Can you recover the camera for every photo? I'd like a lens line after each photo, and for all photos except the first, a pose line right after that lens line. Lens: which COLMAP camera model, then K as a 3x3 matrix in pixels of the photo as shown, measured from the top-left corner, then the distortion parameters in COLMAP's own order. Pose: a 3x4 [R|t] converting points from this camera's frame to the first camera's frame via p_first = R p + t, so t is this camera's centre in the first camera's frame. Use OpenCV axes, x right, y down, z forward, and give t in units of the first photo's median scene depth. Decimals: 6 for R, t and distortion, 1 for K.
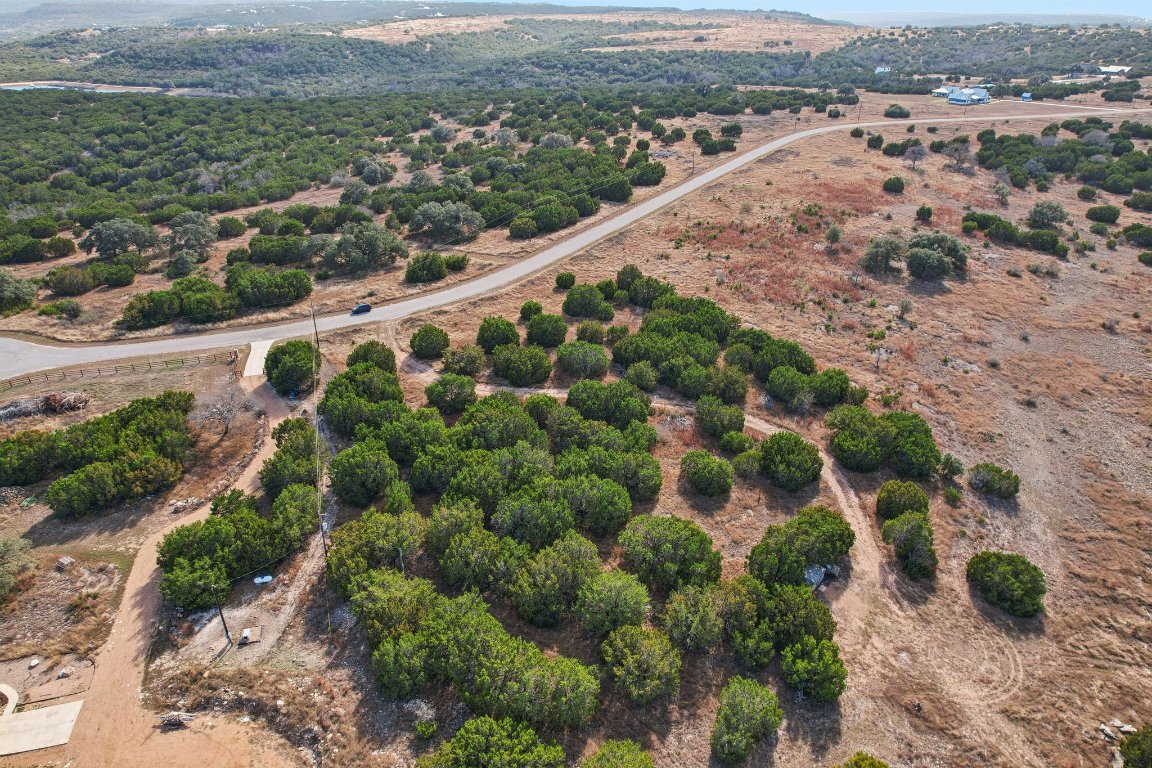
lens RADIAL K [[742.9, 0, 580.7], [0, 742.9, 380.0], [0, 0, 1]] dist [-0.068850, 0.052527]
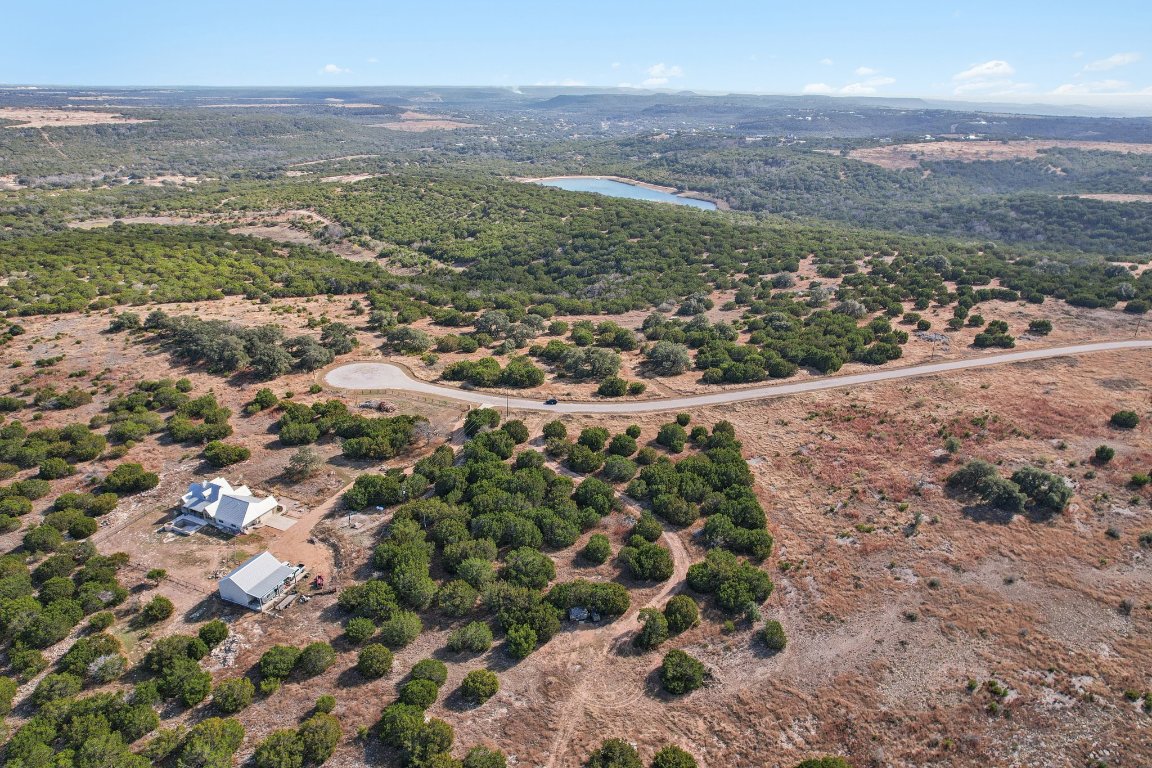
lens RADIAL K [[742.9, 0, 577.2], [0, 742.9, 385.9], [0, 0, 1]] dist [-0.068850, 0.052527]
pose [[0.775344, 0.240118, -0.584111, 0.721393], [-0.305223, 0.952182, -0.013724, -0.130561], [0.552885, 0.188925, 0.811558, -0.304503]]
